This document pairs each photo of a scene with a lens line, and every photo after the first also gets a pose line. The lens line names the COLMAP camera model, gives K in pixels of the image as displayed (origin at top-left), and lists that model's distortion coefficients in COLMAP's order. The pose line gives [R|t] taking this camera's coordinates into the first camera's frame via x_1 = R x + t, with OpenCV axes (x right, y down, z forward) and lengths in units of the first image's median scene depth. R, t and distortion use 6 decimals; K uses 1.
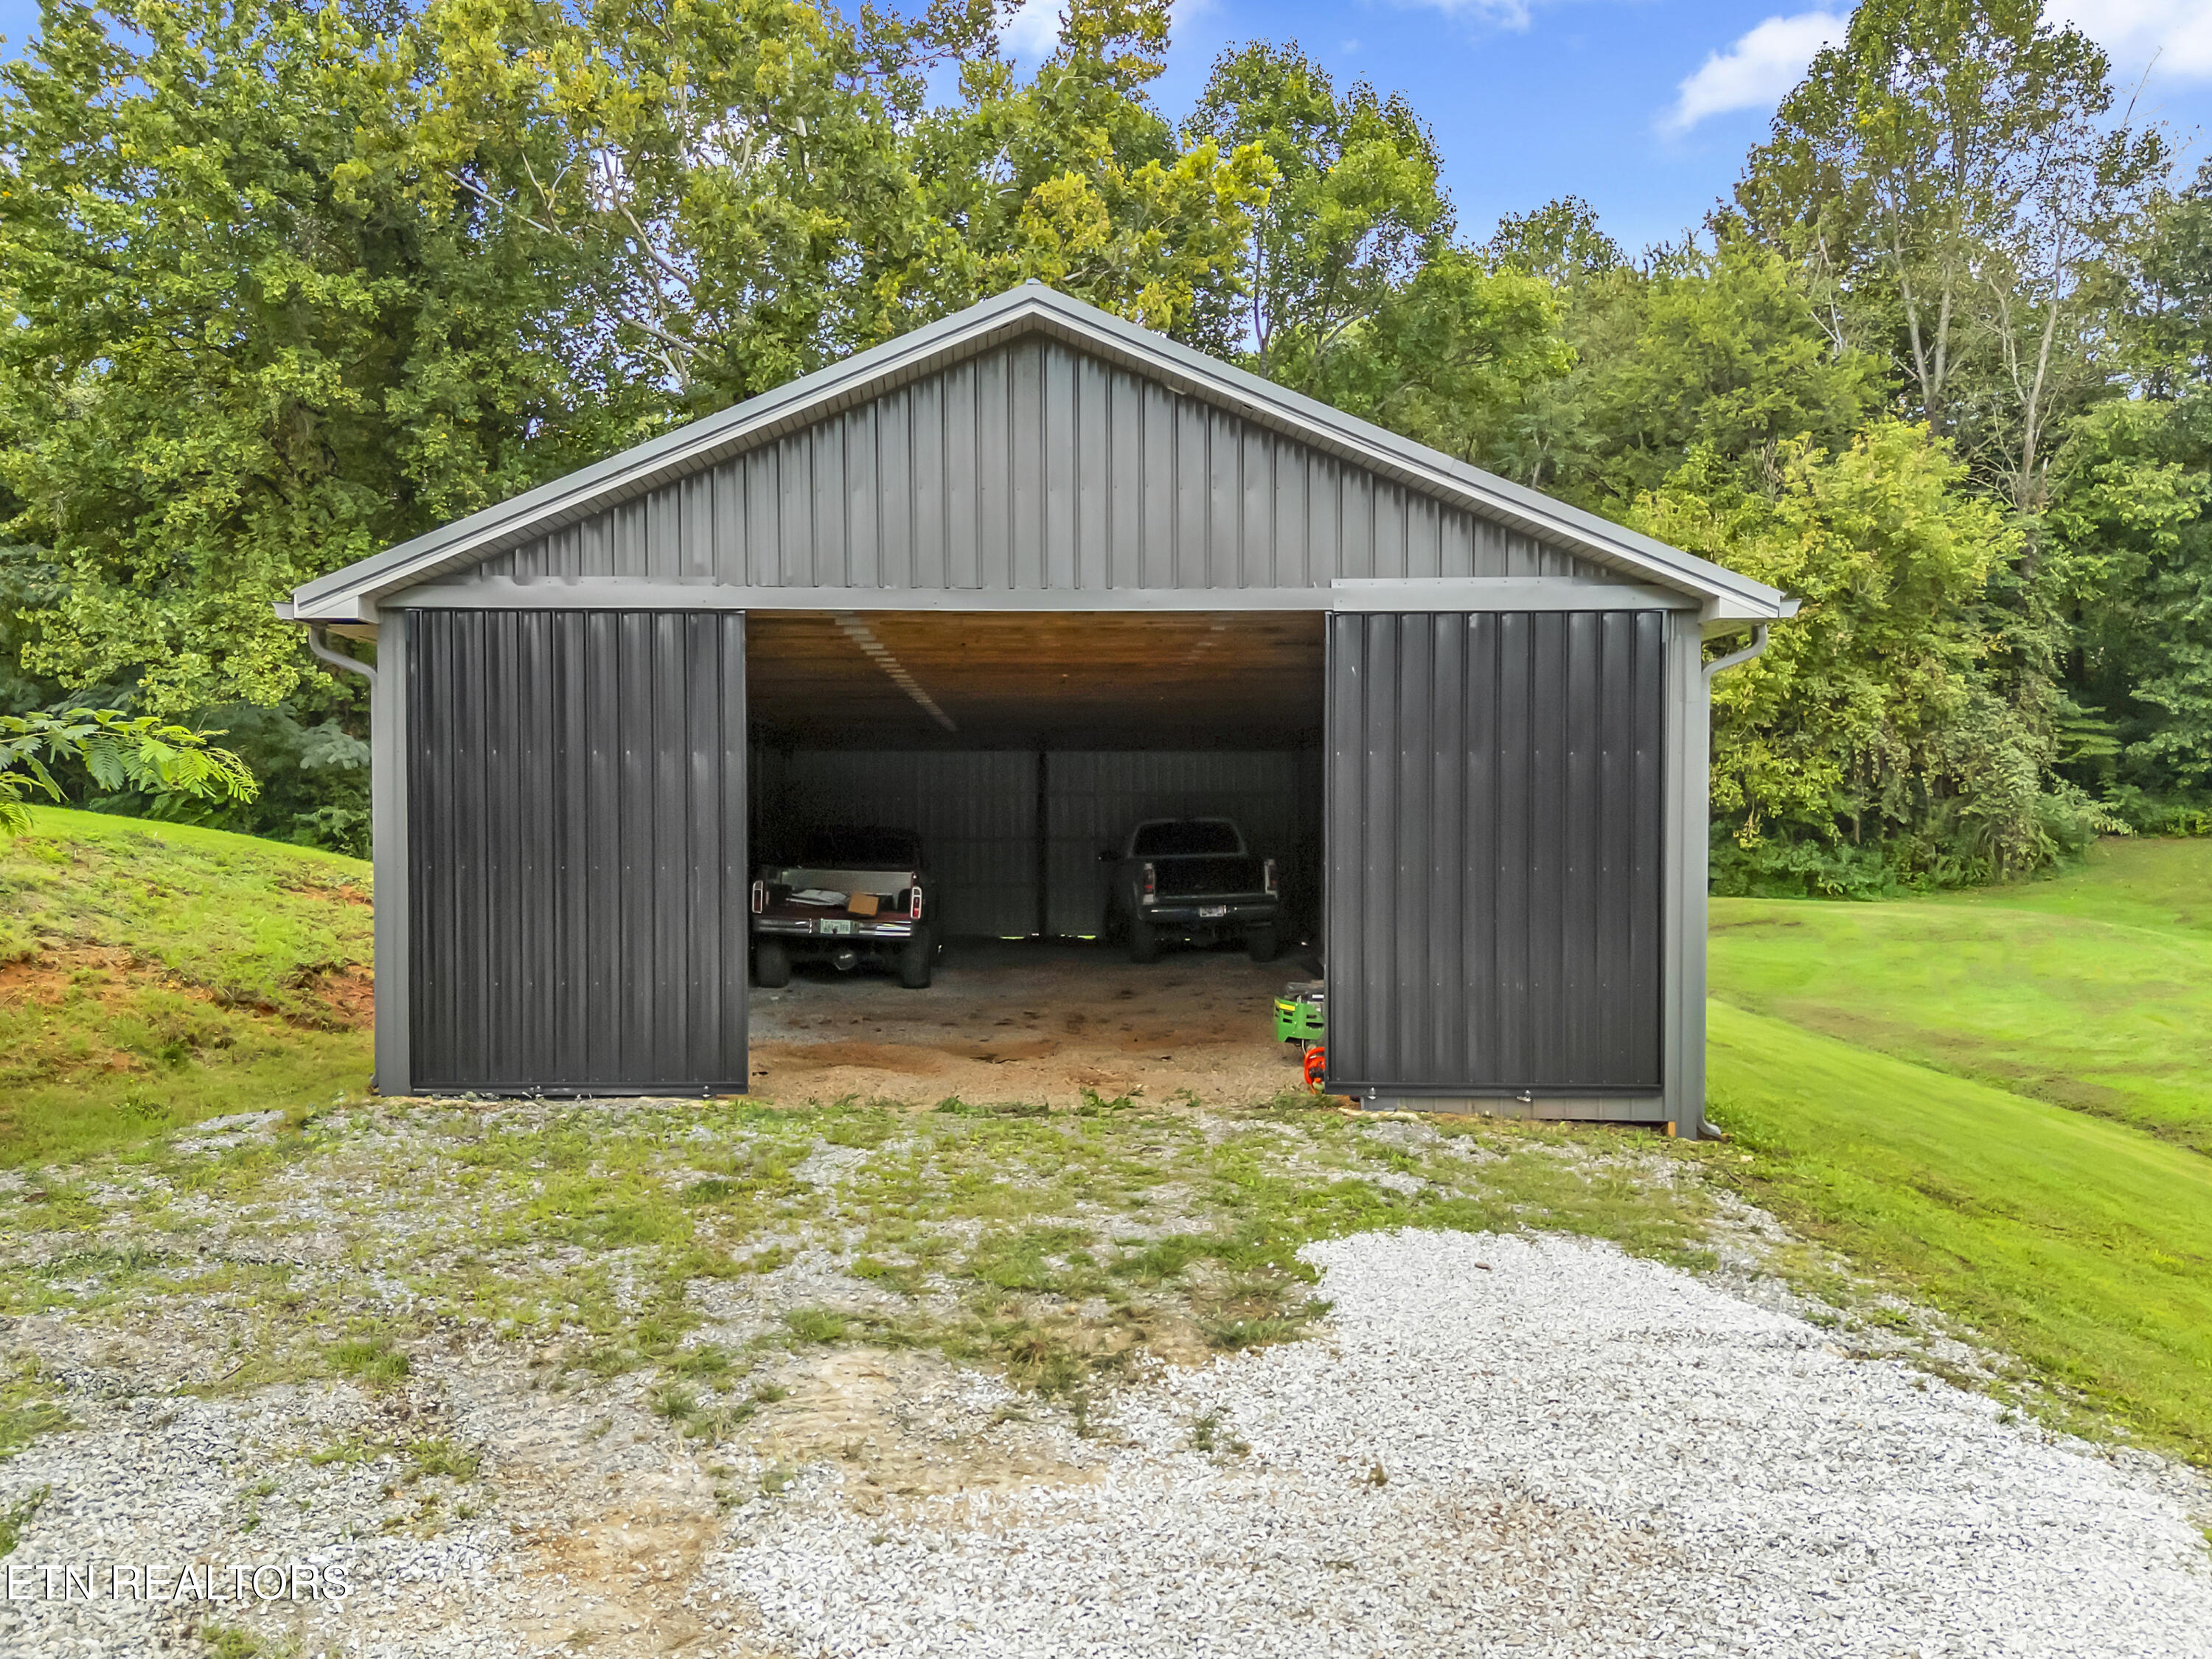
lens RADIAL K [[1707.5, 0, 1030.1], [0, 1707.5, 853.6], [0, 0, 1]] dist [0.041950, -0.013387]
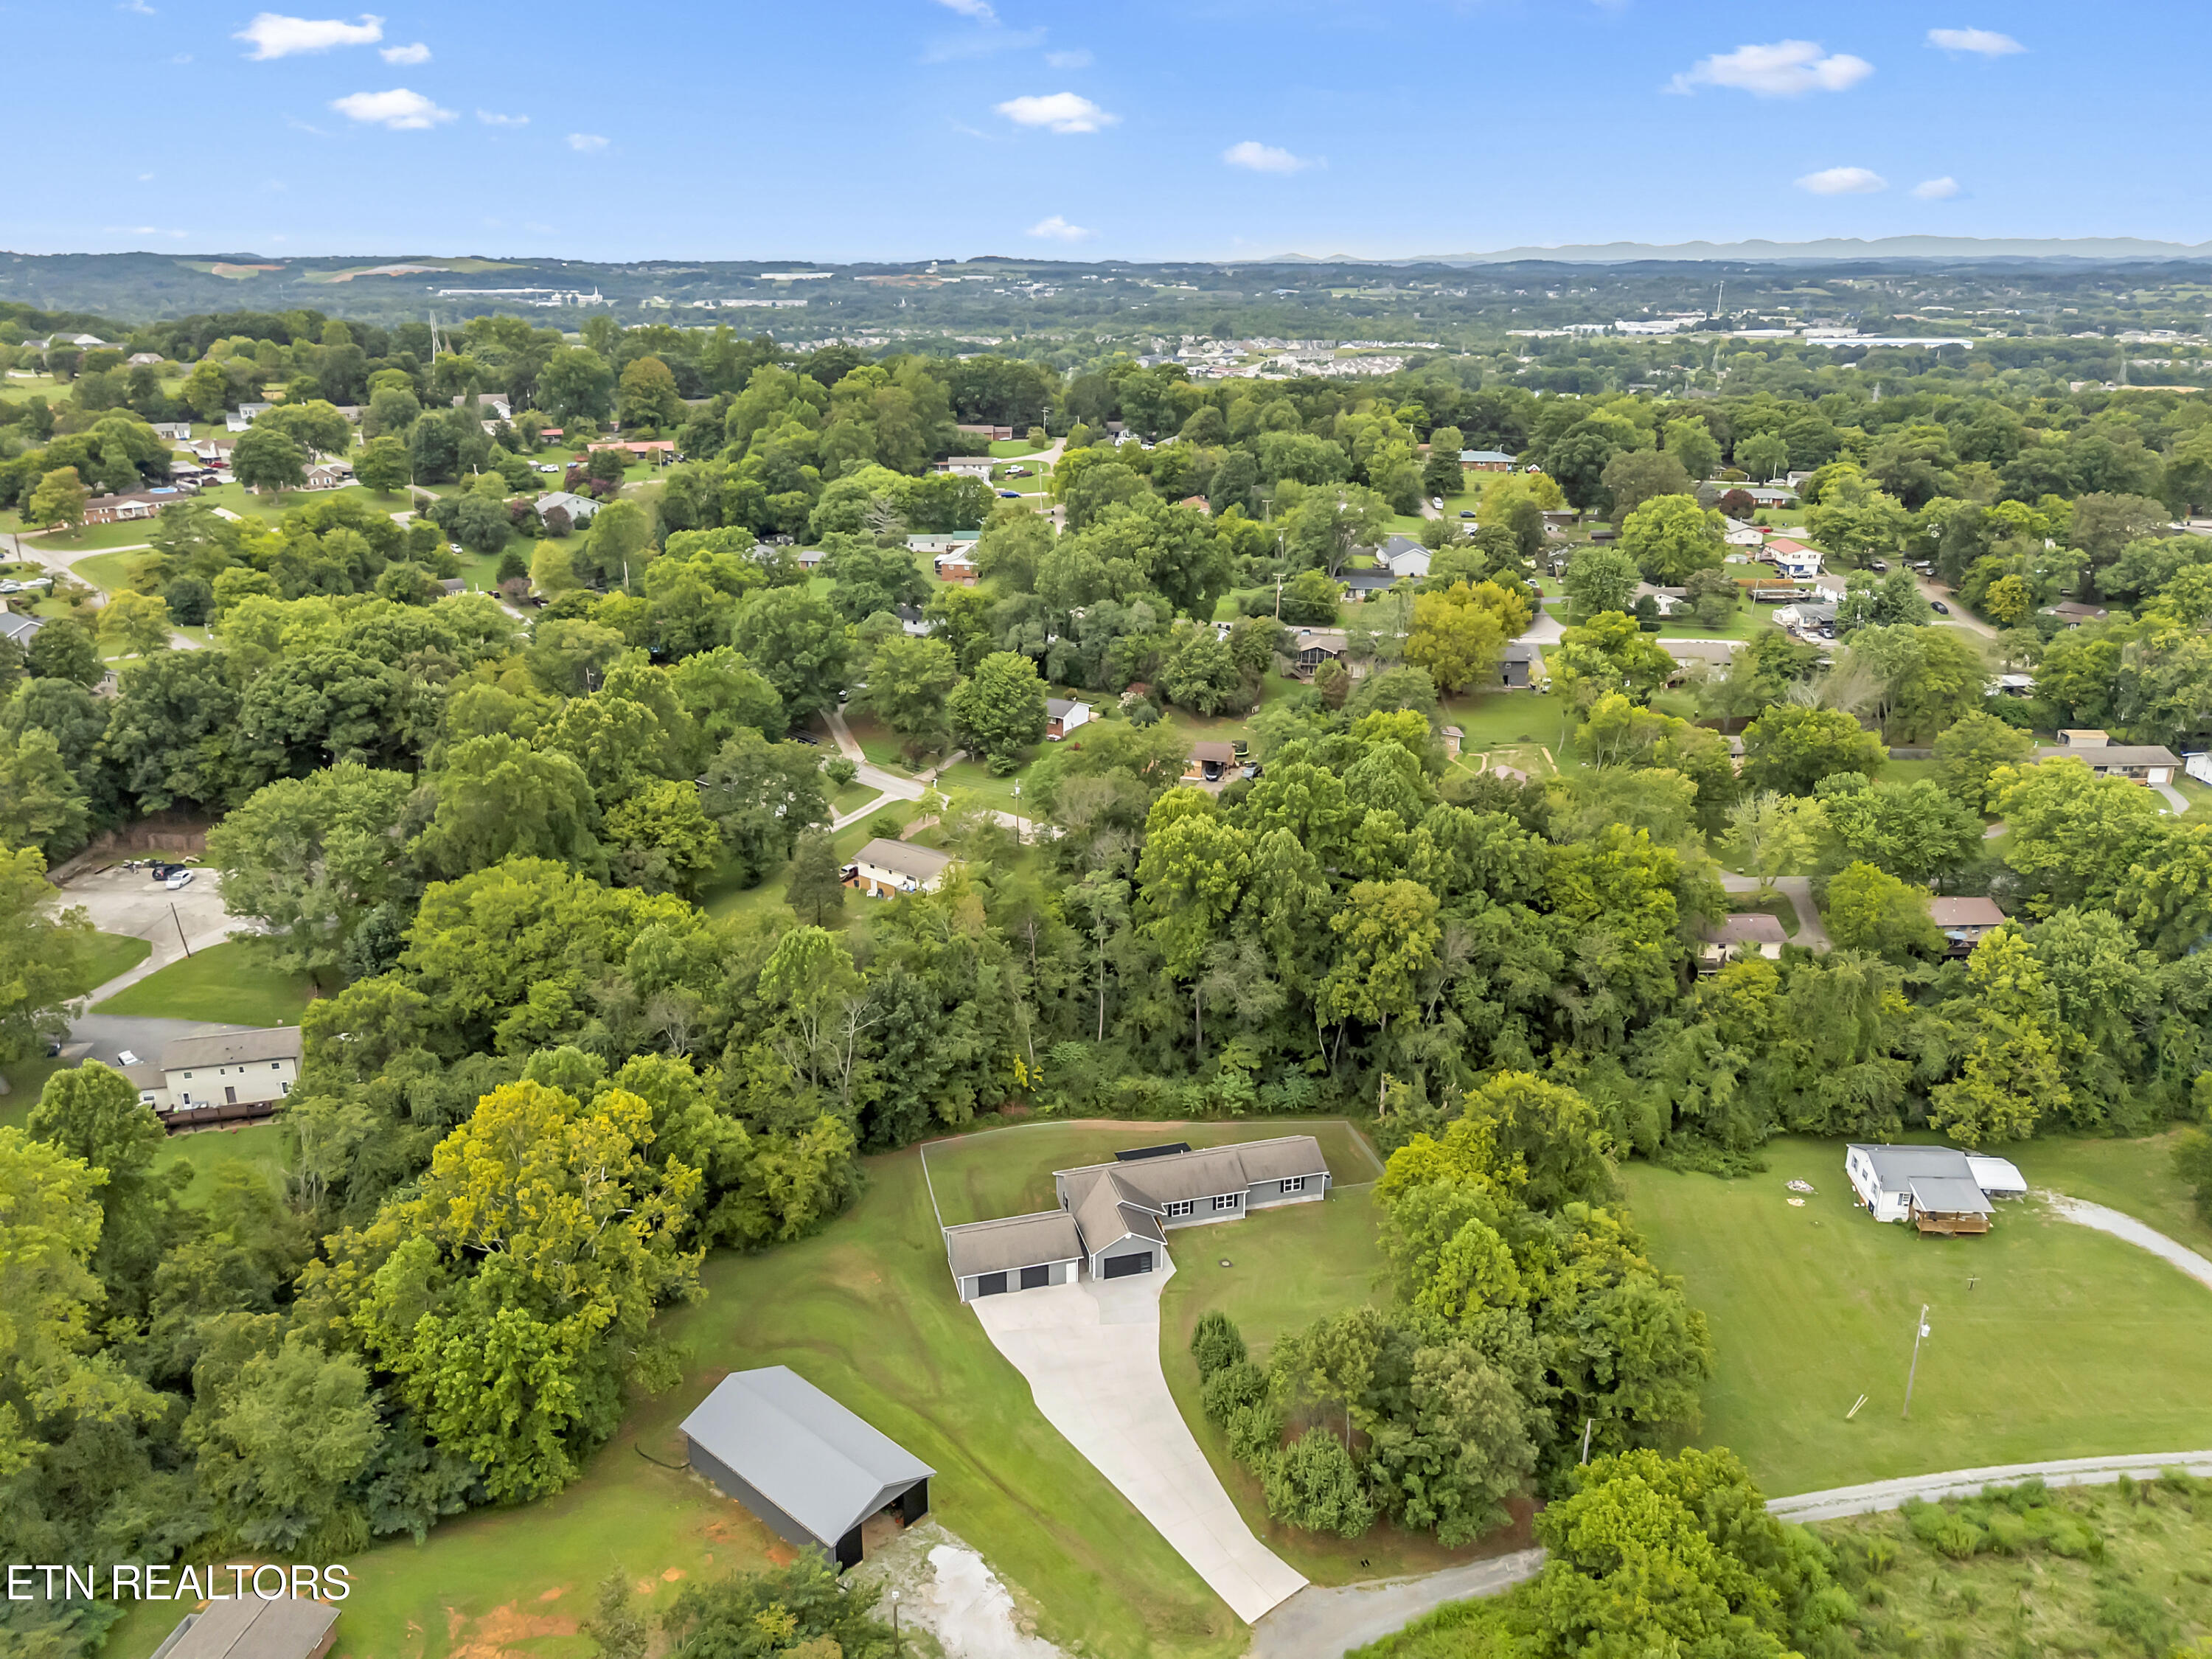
lens RADIAL K [[1623.6, 0, 1115.4], [0, 1623.6, 829.2], [0, 0, 1]] dist [0.080641, -0.081398]
pose [[0.662711, -0.244428, 0.707862, -1.400852], [0.009948, 0.948024, 0.318043, -1.969953], [-0.748809, -0.203729, 0.630698, -1.516812]]
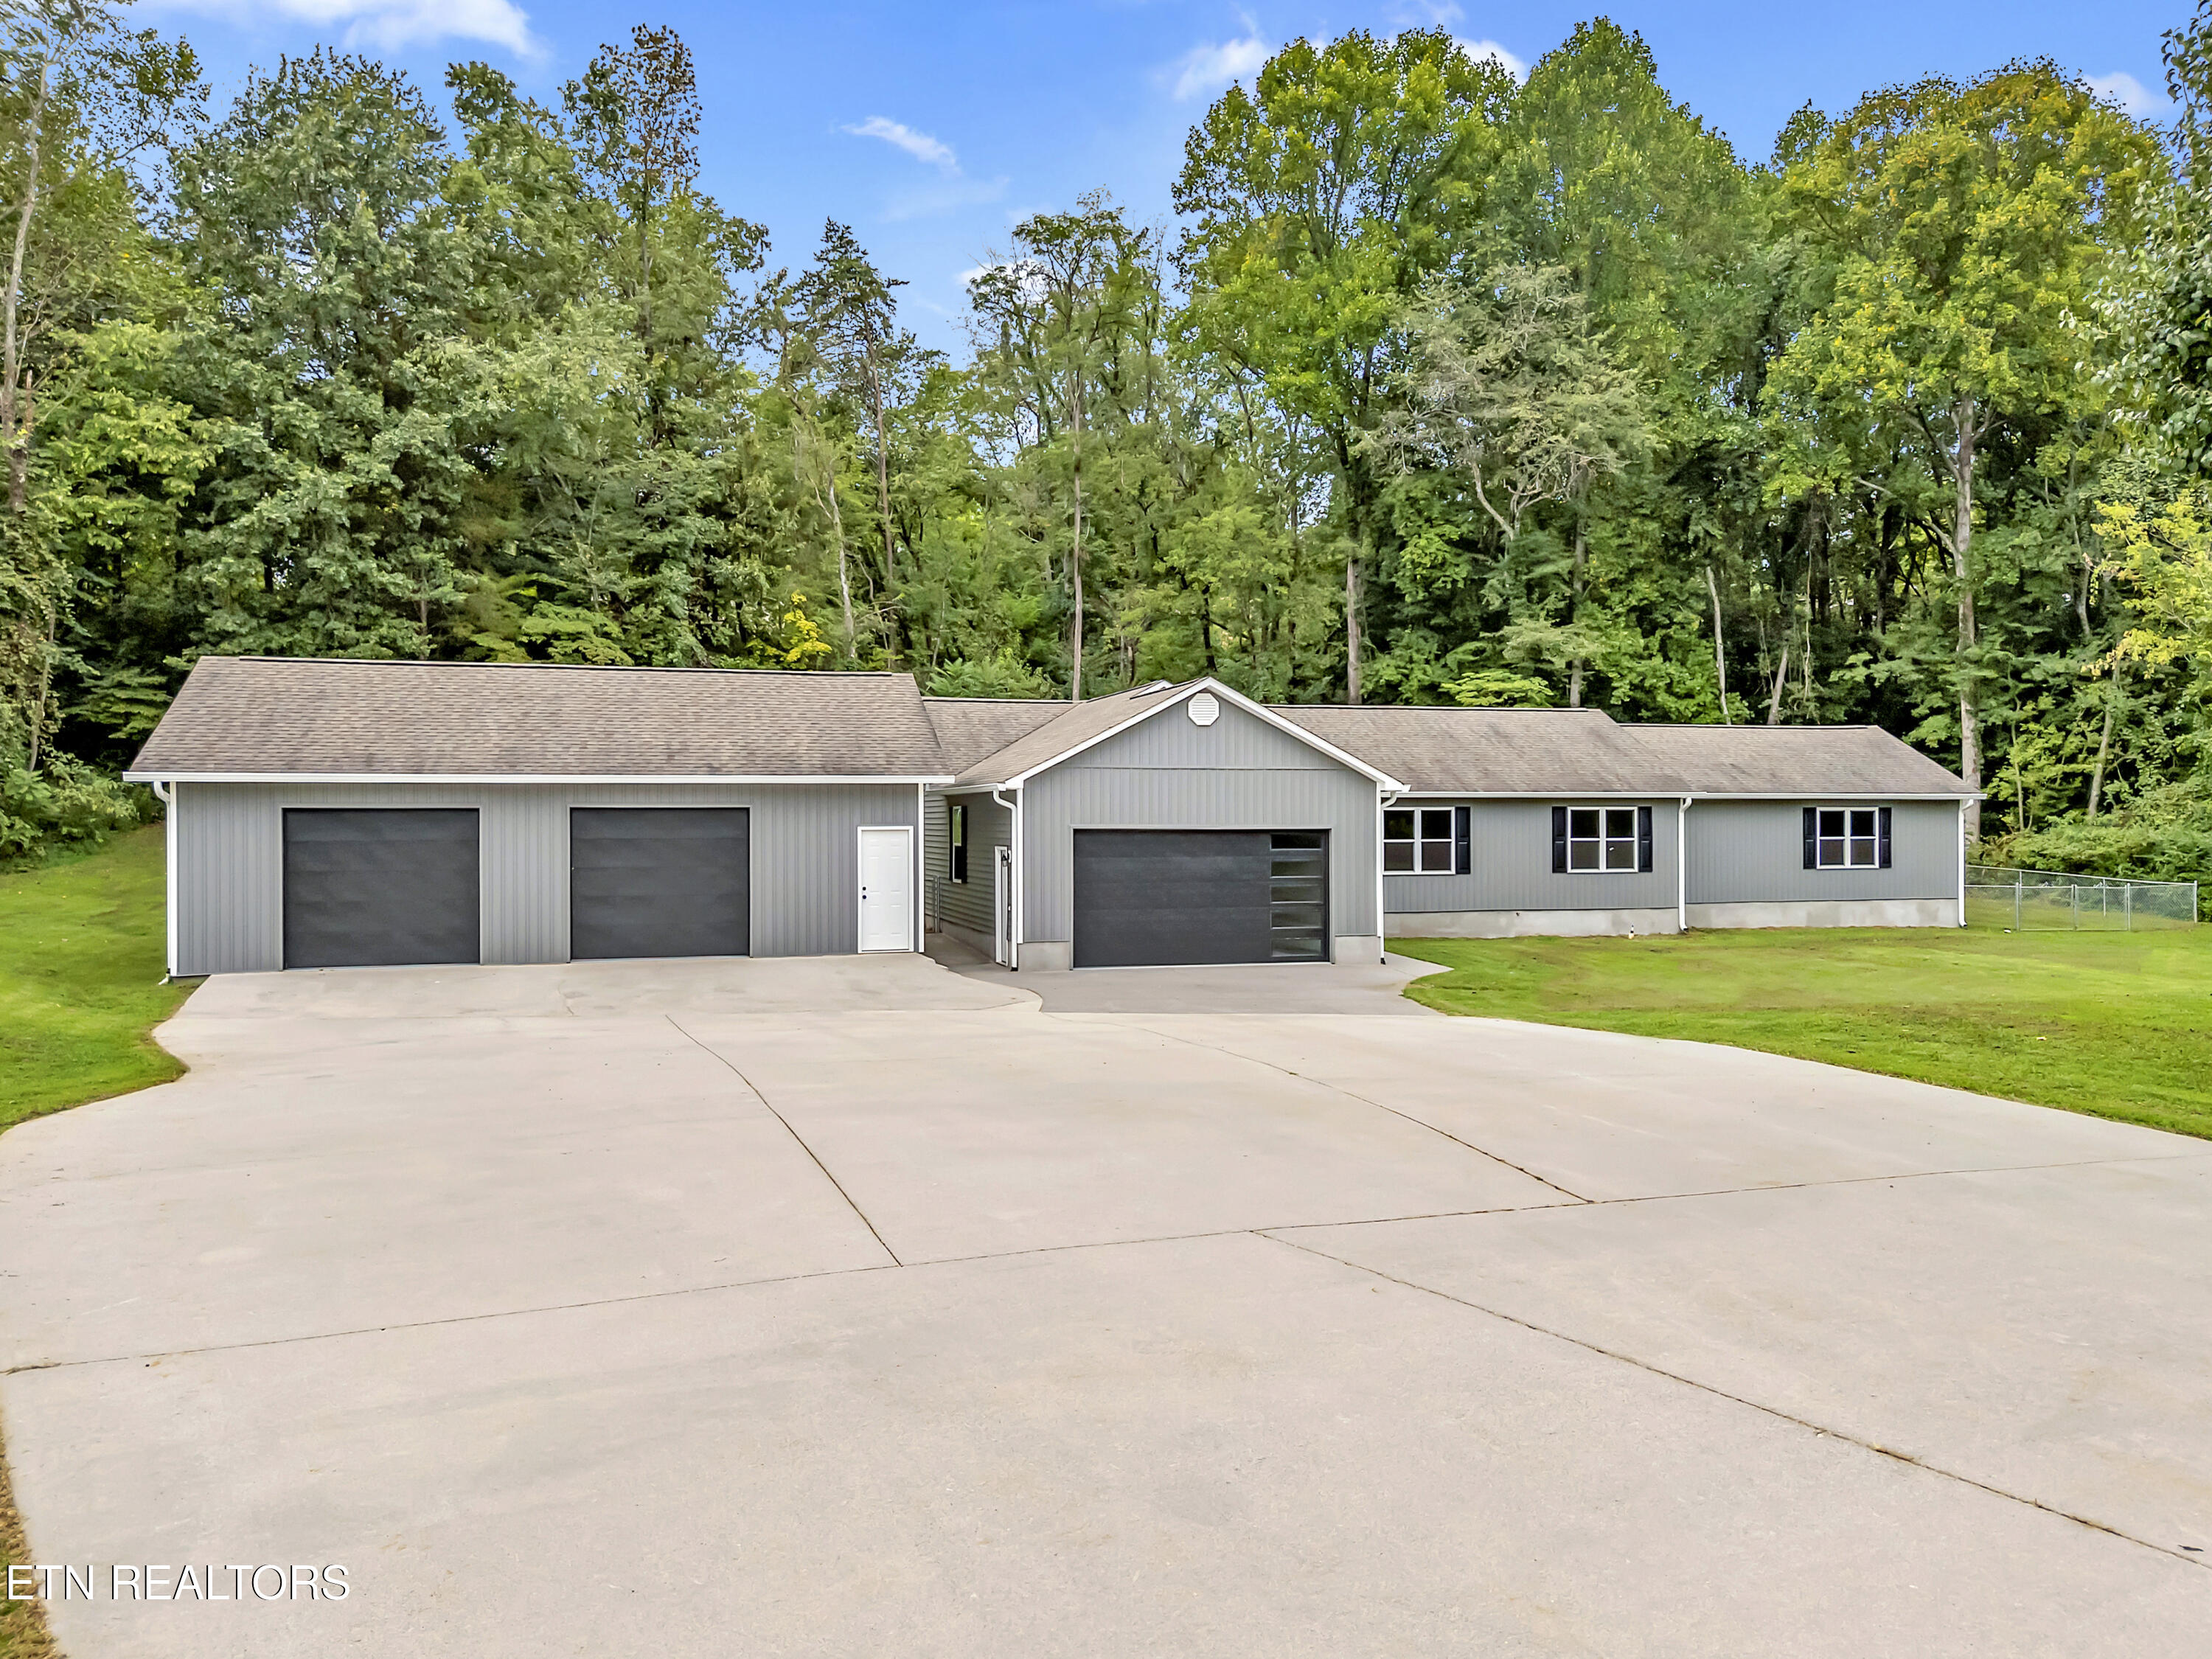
lens RADIAL K [[1623.6, 0, 1115.4], [0, 1623.6, 829.2], [0, 0, 1]] dist [0.080641, -0.081398]
pose [[0.658564, -0.004404, 0.752512, 0.365655], [0.015670, 0.999846, -0.007862, 0.009946], [-0.752362, 0.016970, 0.658532, 0.086964]]
